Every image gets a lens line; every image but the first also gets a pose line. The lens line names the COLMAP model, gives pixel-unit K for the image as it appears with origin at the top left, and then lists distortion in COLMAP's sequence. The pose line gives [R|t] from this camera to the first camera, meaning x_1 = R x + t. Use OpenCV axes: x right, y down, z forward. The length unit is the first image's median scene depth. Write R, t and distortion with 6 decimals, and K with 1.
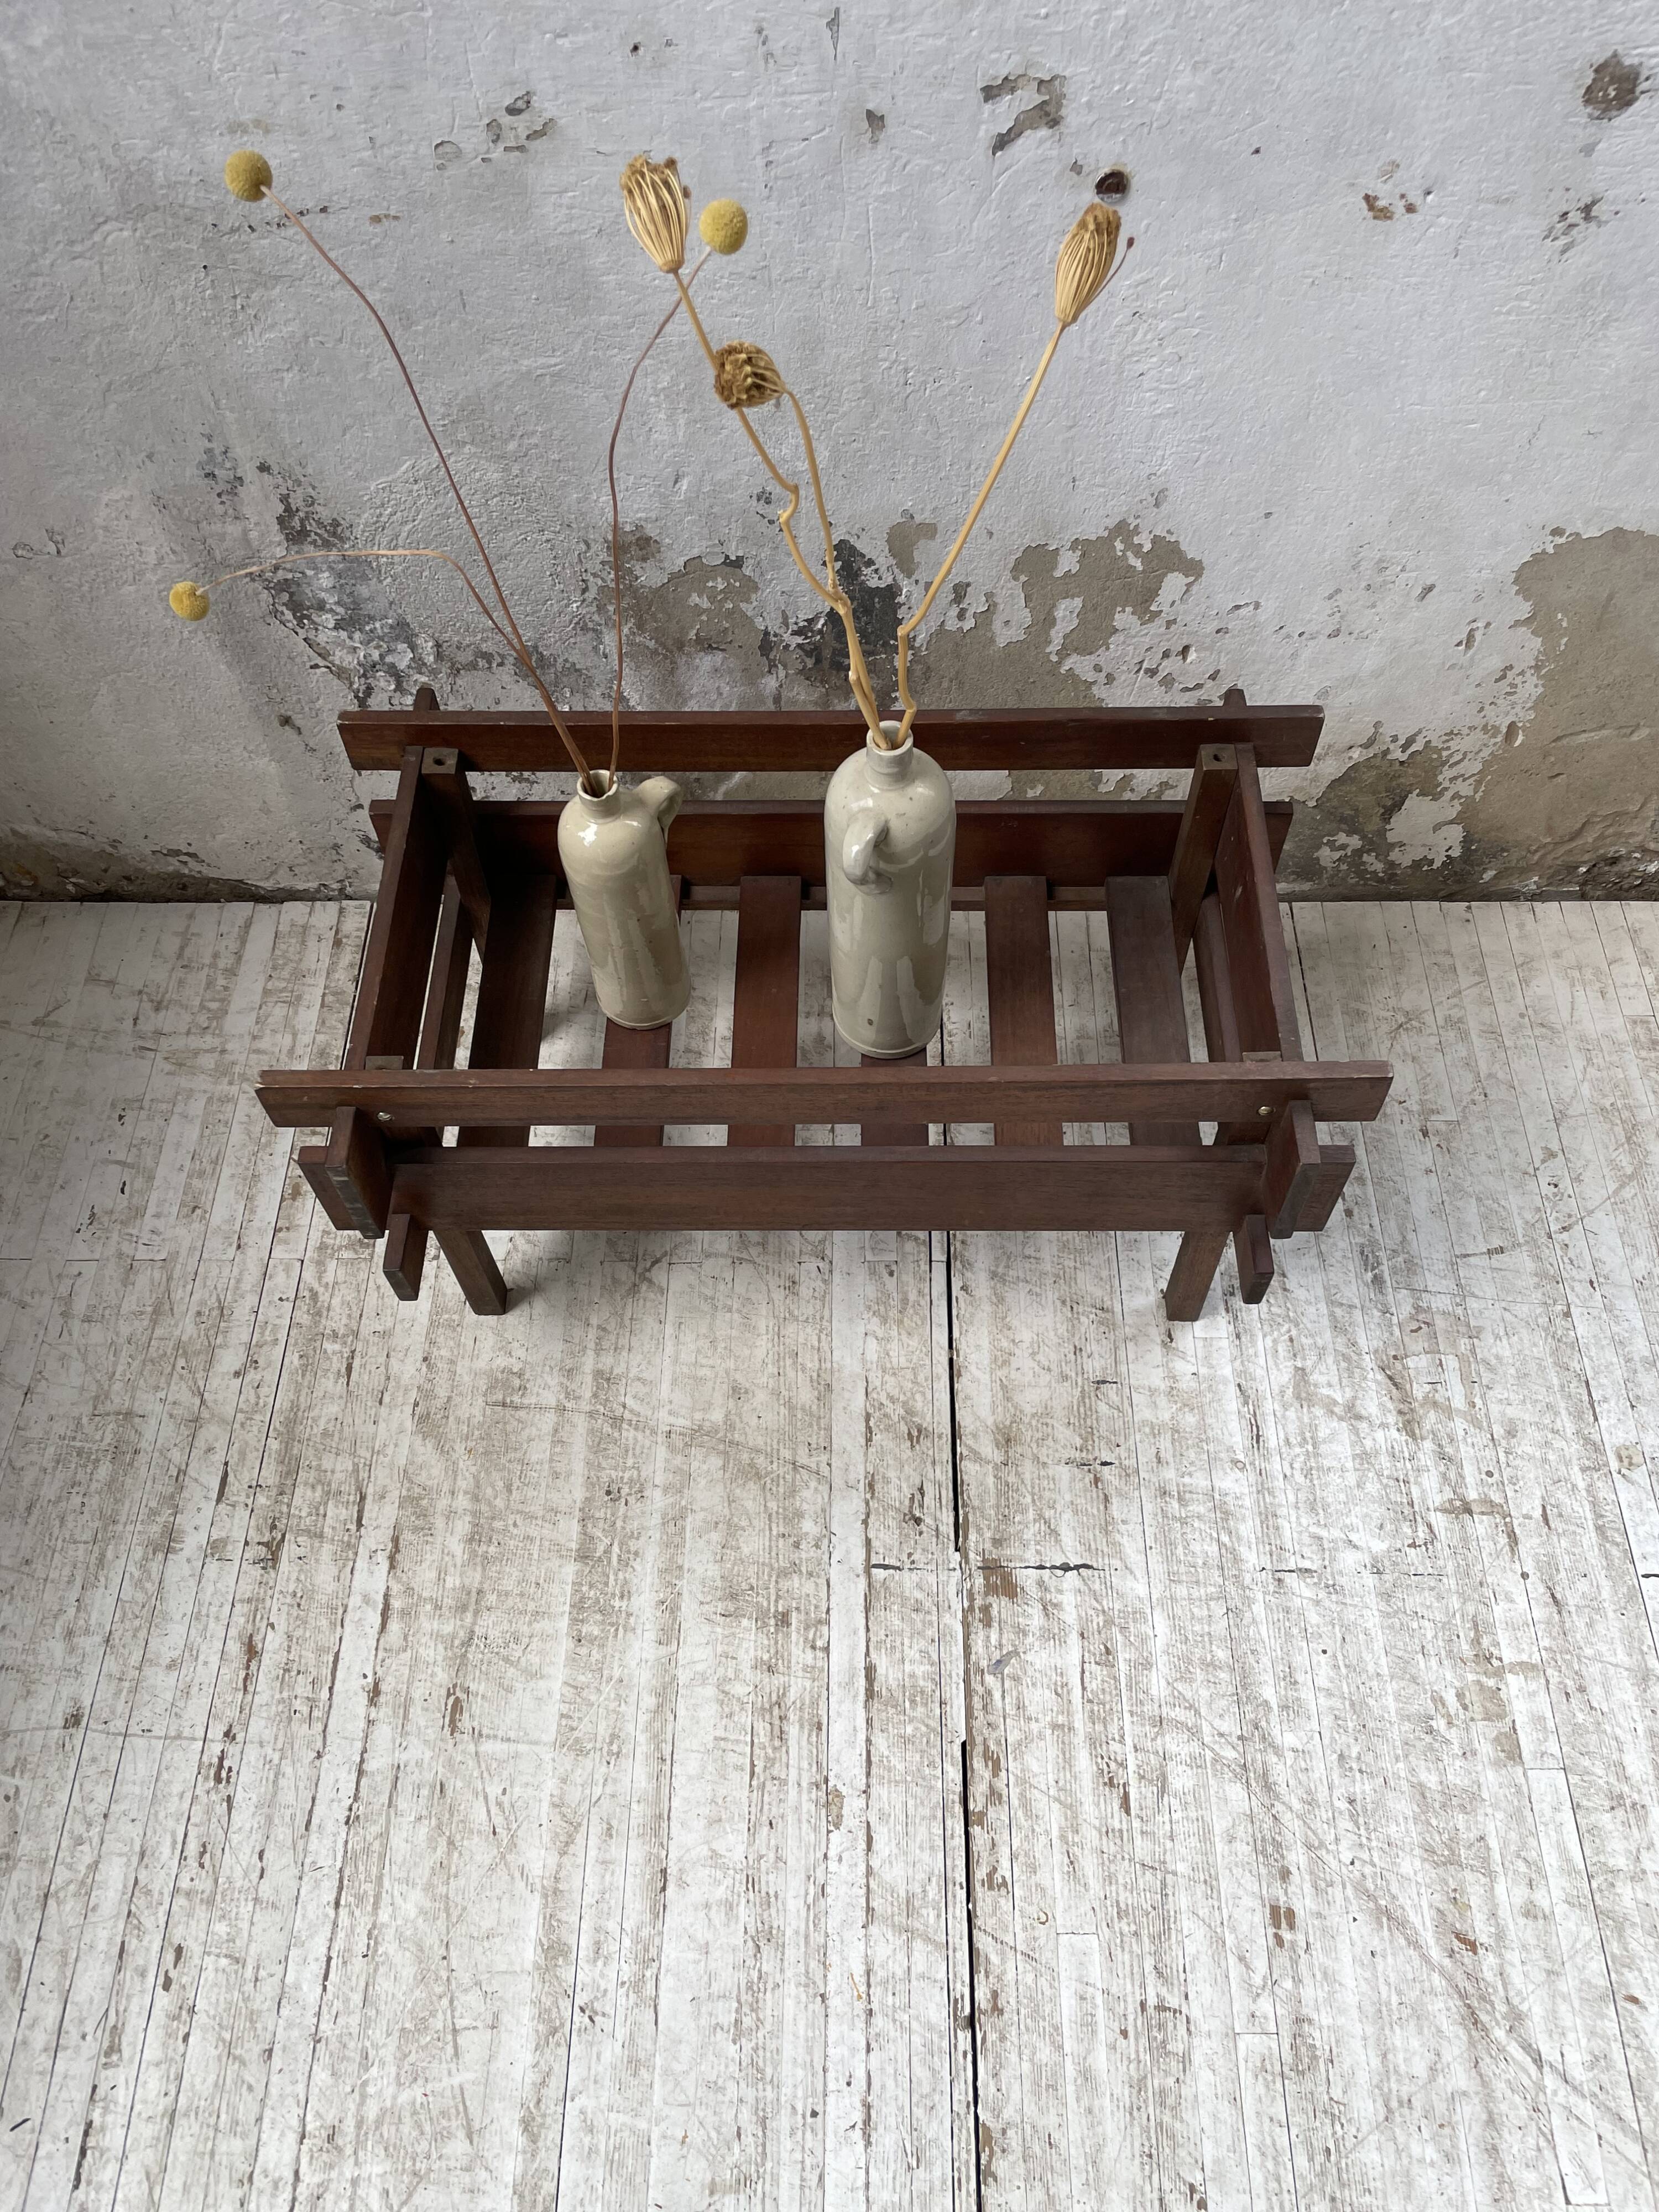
lens RADIAL K [[1678.9, 0, 848.4], [0, 1678.9, 1121.3], [0, 0, 1]] dist [0.085886, -0.120007]
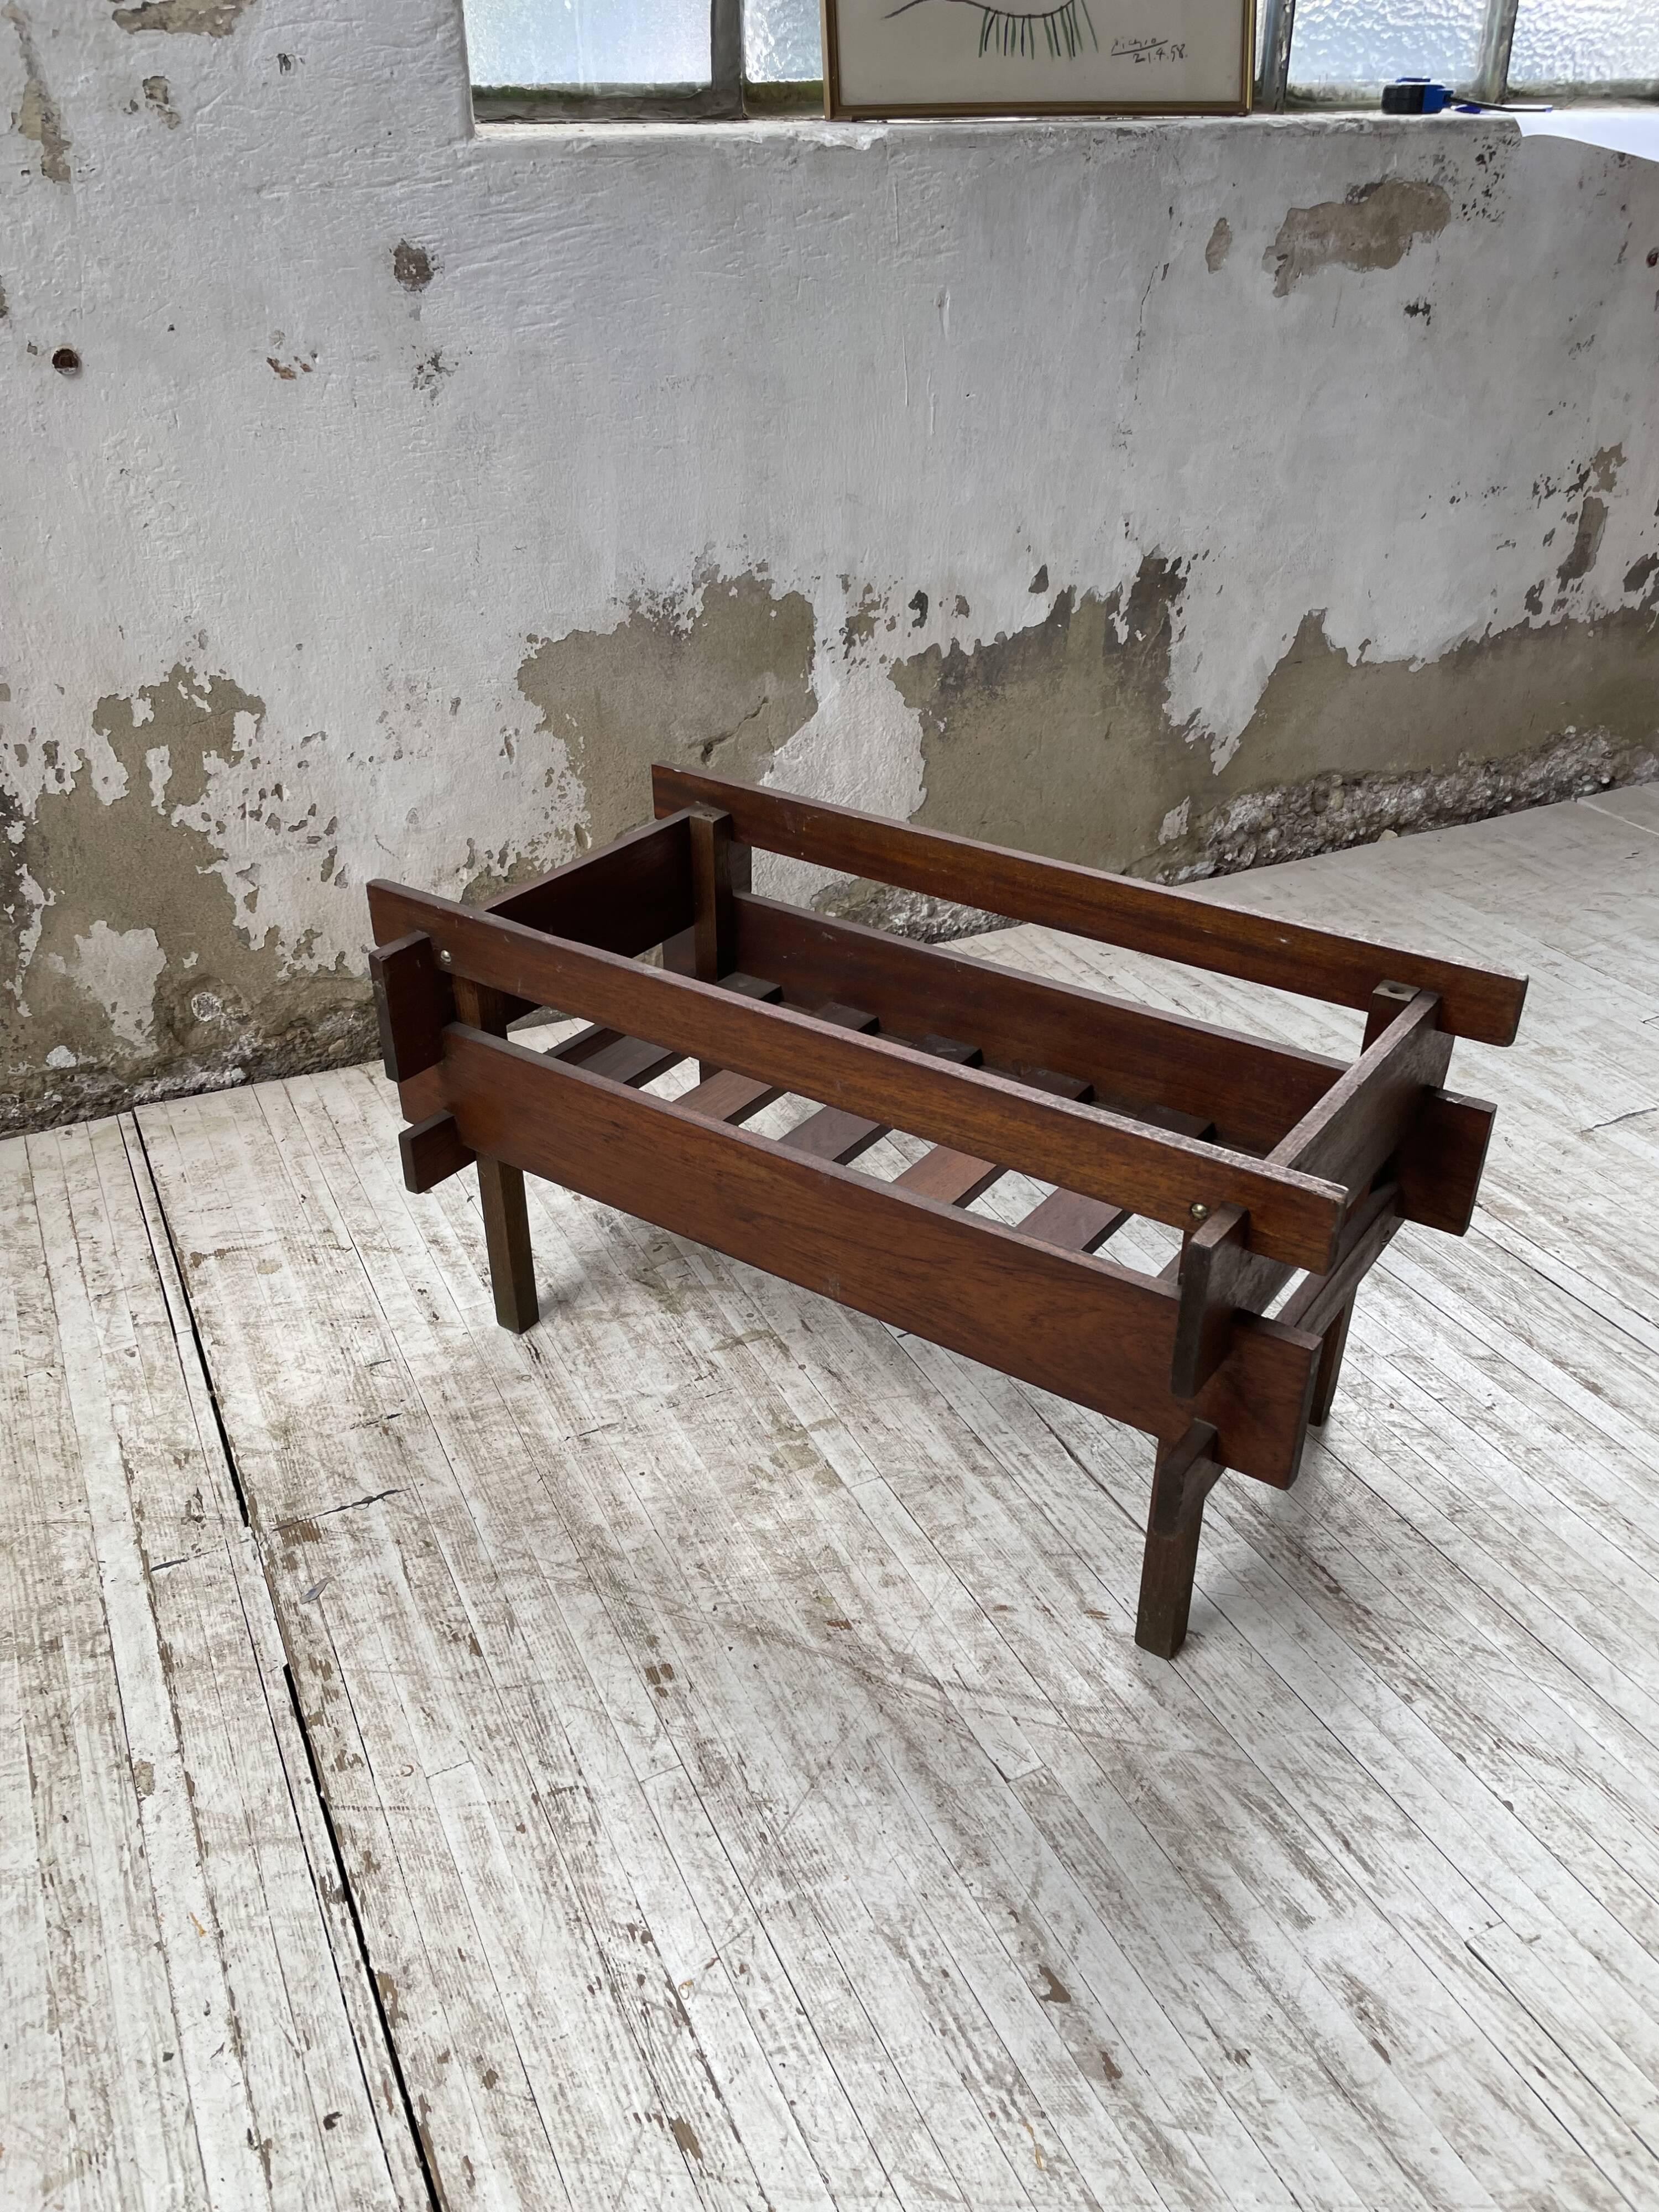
lens RADIAL K [[1678.9, 0, 810.9], [0, 1678.9, 1117.5], [0, 0, 1]] dist [0.085886, -0.120007]
pose [[0.897716, -0.218432, 0.382613, 0.035127], [0.368141, 0.848981, -0.379082, 0.532793], [-0.242028, 0.481164, 0.842558, 0.039342]]
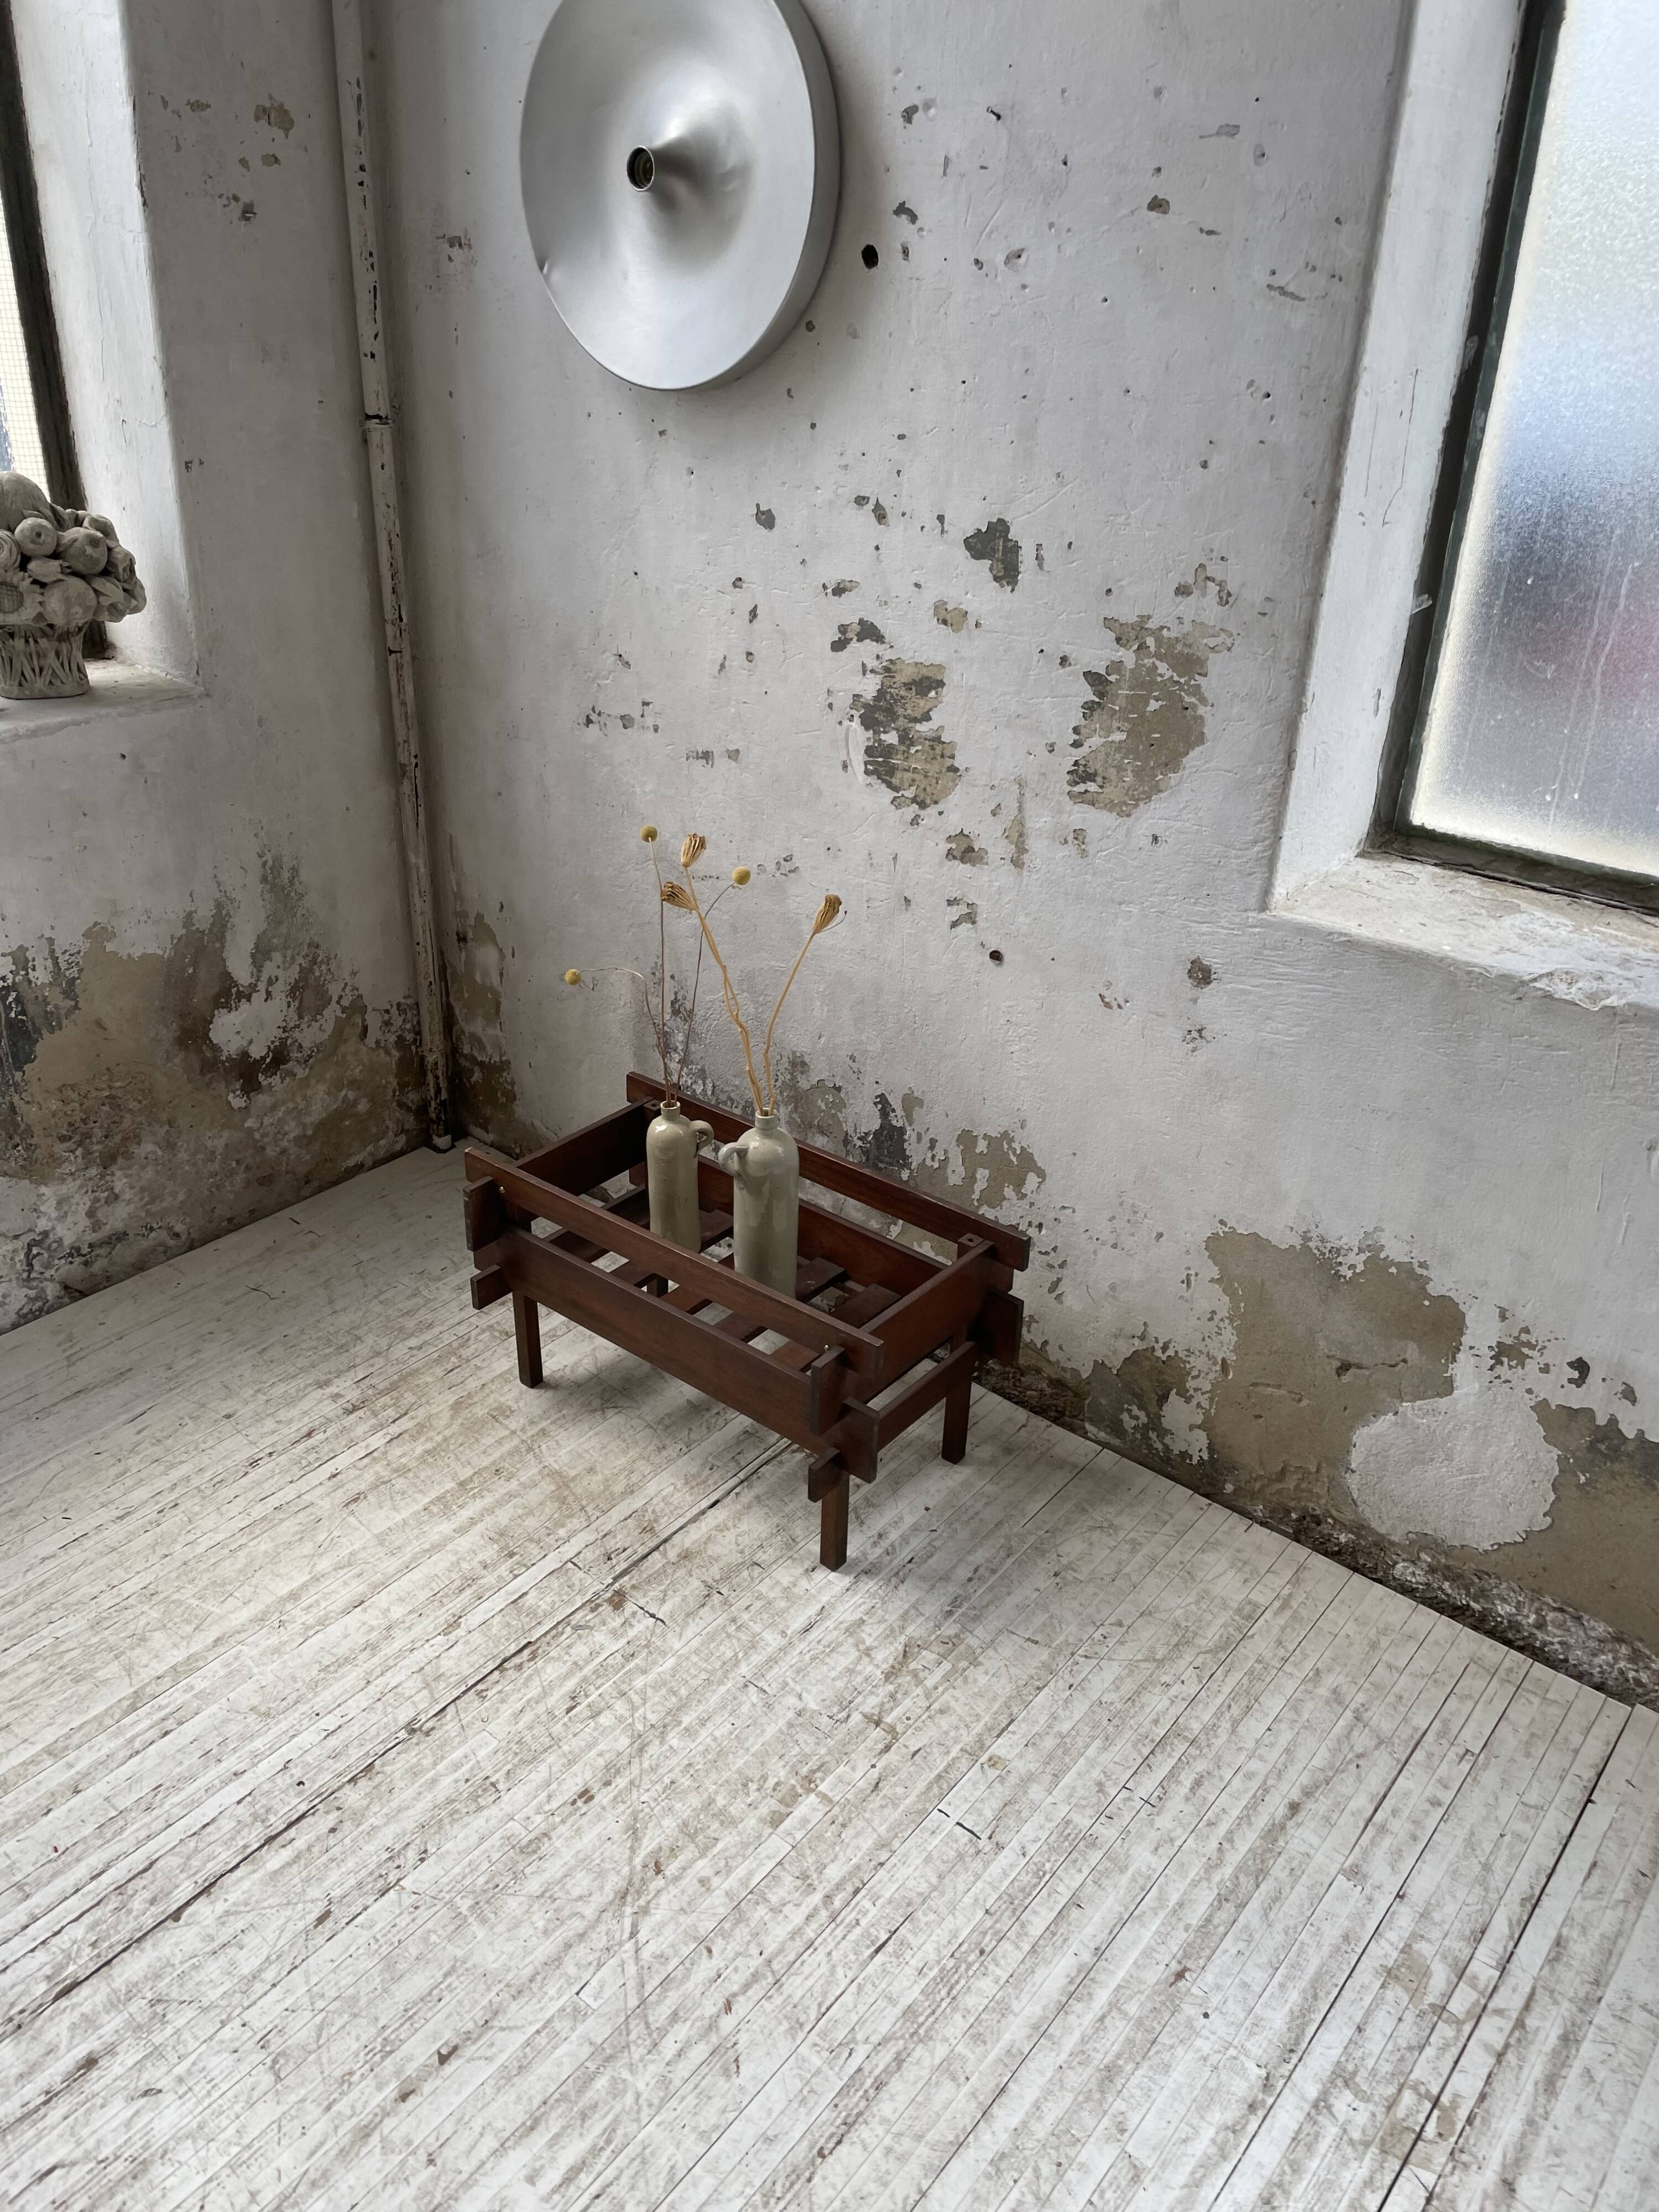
lens RADIAL K [[1678.9, 0, 808.9], [0, 1678.9, 1075.4], [0, 0, 1]] dist [0.085886, -0.120007]
pose [[0.777580, 0.306312, -0.549128, 0.978383], [-0.548885, 0.756708, -0.355133, 0.366330], [0.306748, 0.577552, 0.756531, -0.481188]]
